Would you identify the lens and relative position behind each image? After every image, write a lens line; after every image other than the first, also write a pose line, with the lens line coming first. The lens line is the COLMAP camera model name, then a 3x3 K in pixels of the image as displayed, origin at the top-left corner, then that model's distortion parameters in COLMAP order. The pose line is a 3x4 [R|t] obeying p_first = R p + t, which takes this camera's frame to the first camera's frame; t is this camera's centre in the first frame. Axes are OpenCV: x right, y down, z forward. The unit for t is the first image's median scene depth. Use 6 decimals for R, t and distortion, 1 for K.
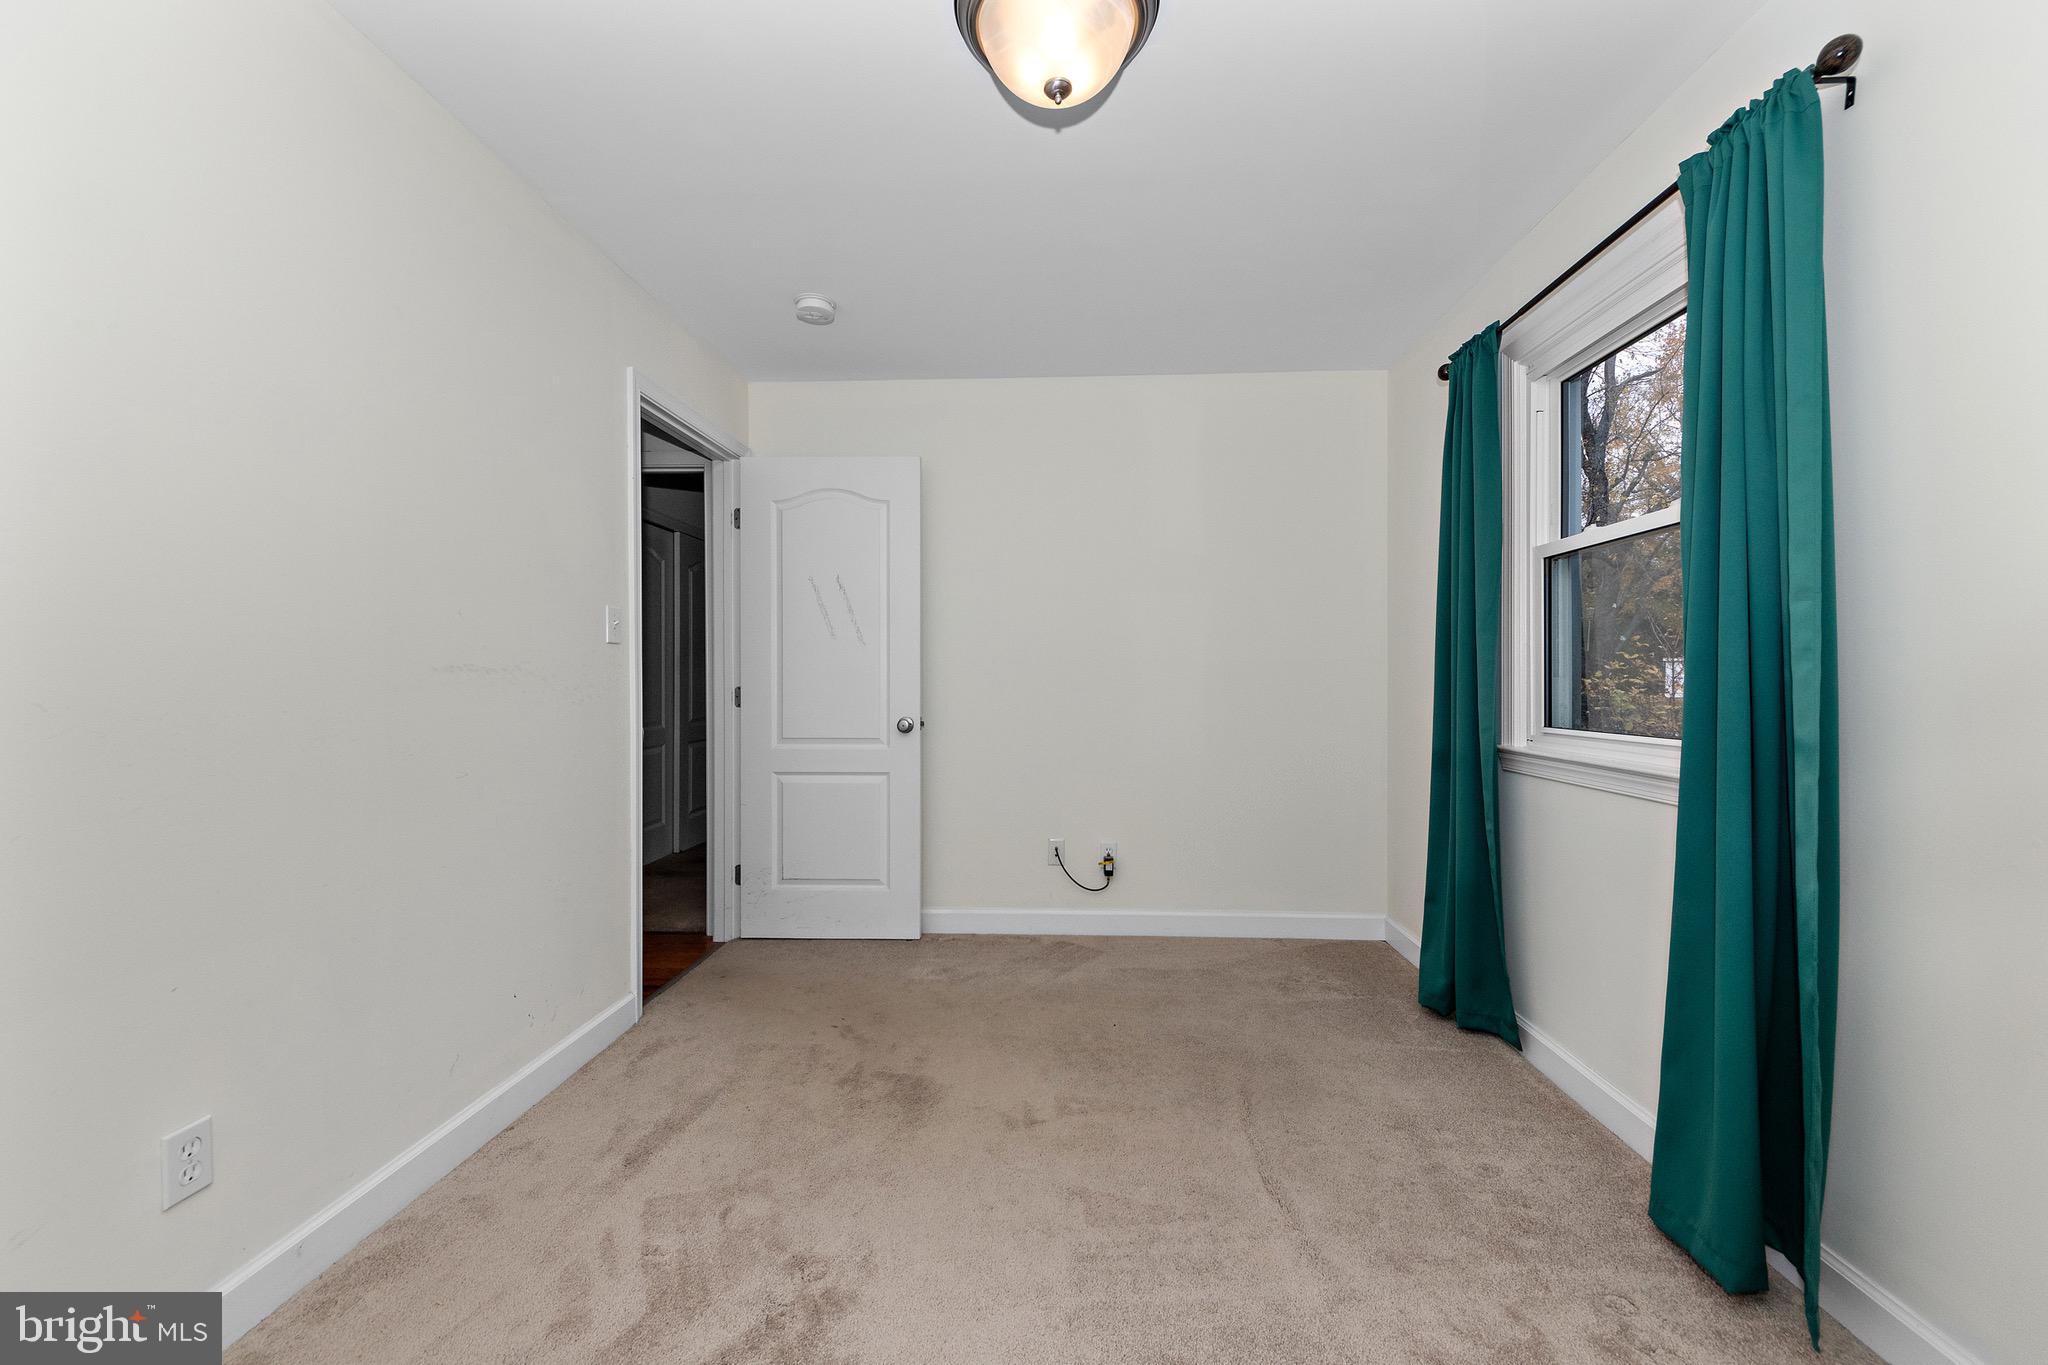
lens RADIAL K [[779.7, 0, 1022.7], [0, 779.7, 684.0], [0, 0, 1]] dist [0.003006, -0.004612]
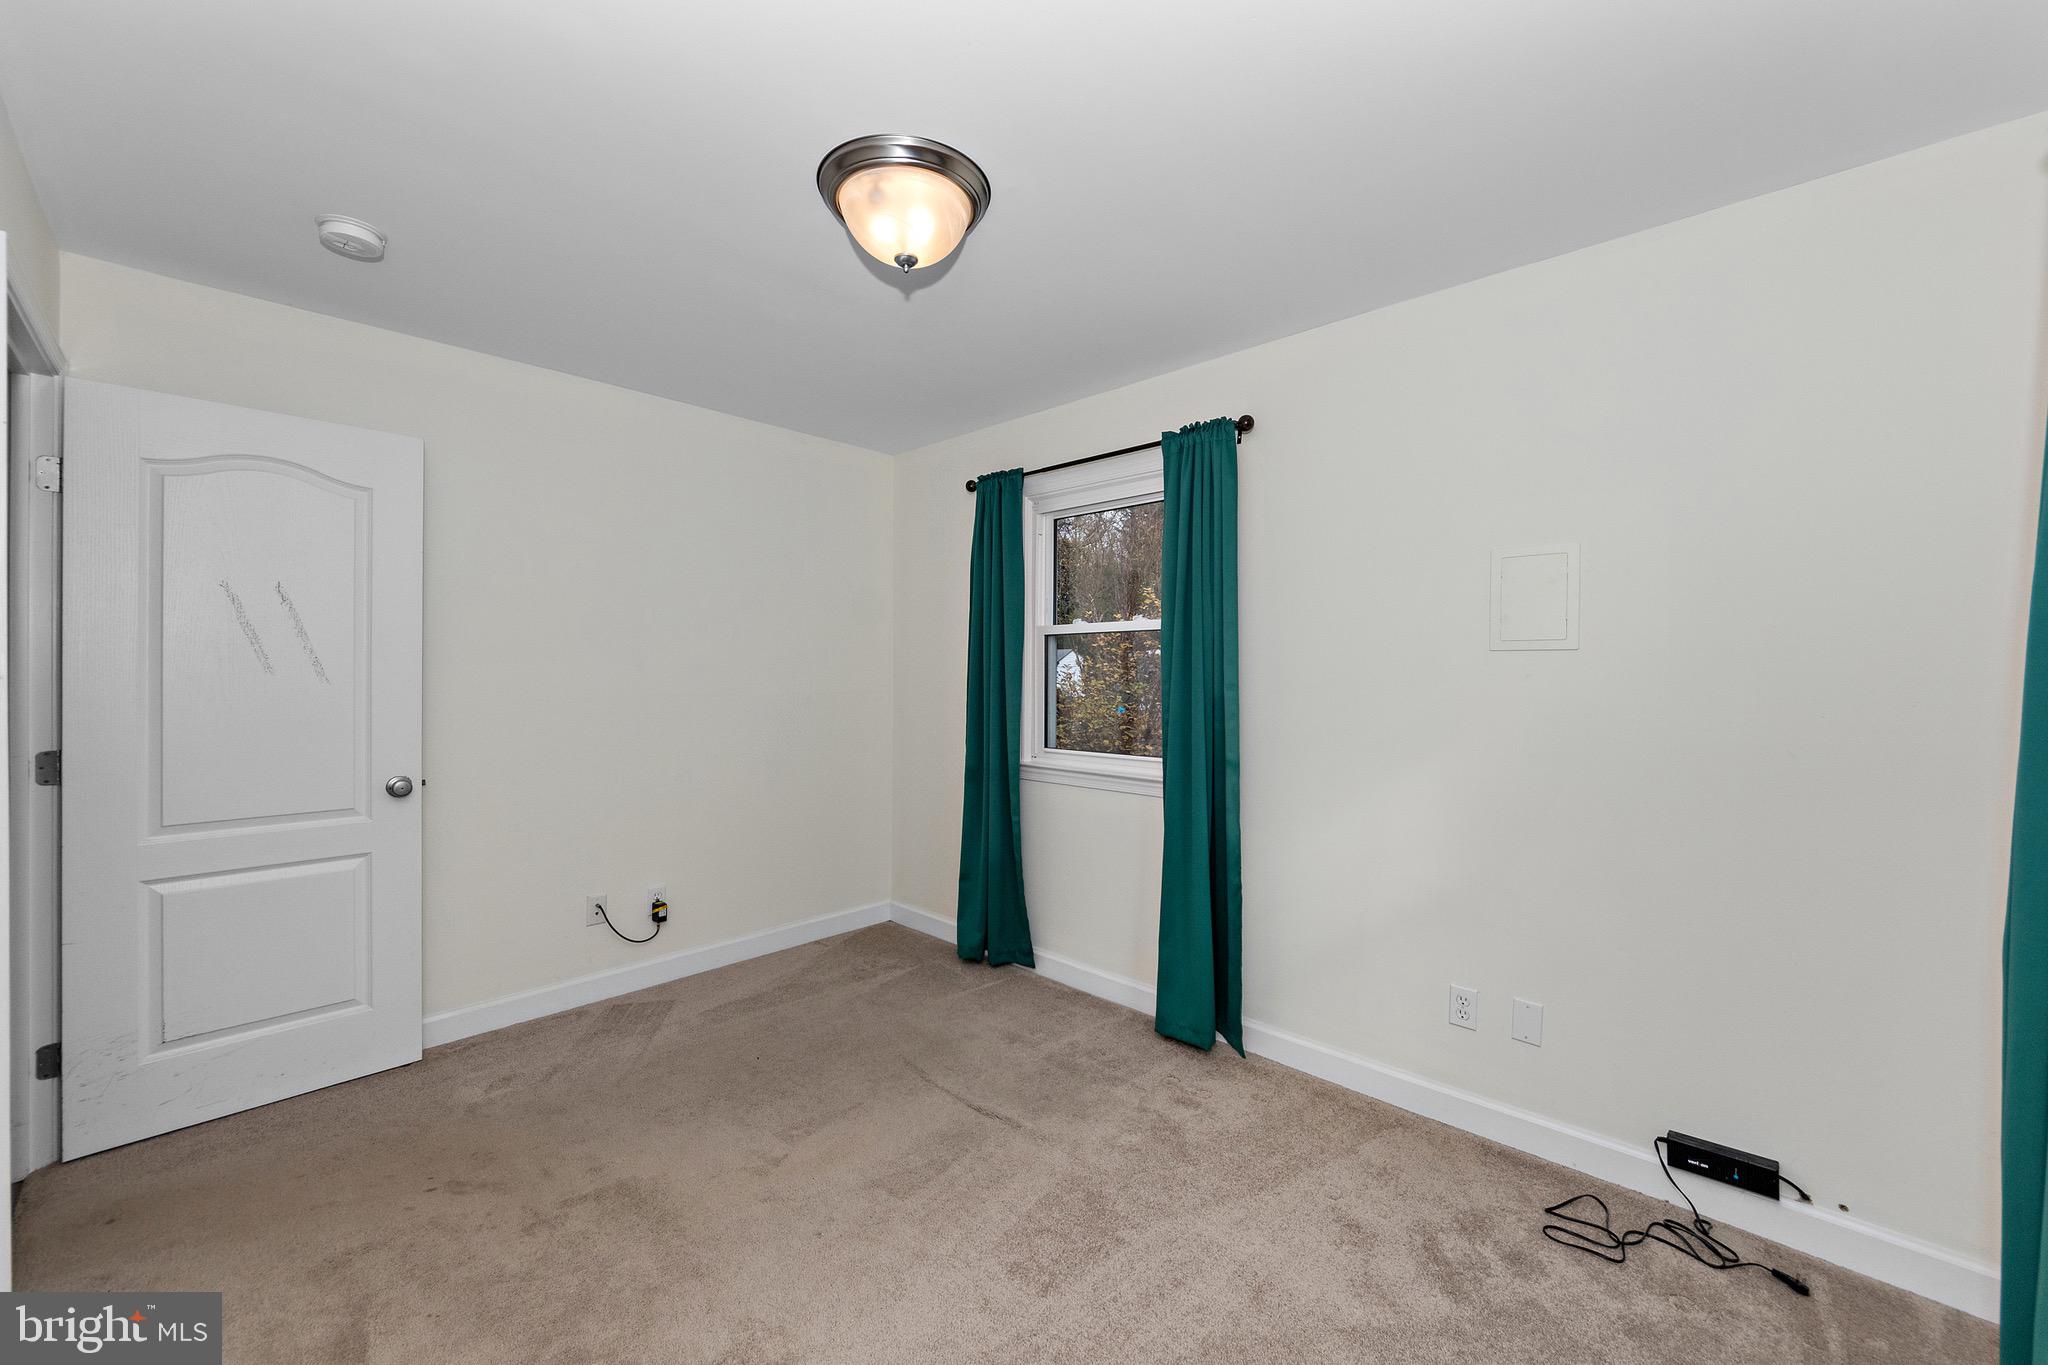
lens RADIAL K [[779.7, 0, 1037.7], [0, 779.7, 685.1], [0, 0, 1]] dist [0.003006, -0.004612]
pose [[0.650920, -0.007512, 0.759110, -0.428234], [0.002636, 0.999967, 0.007635, -0.068167], [-0.759142, -0.002969, 0.650918, 0.037186]]
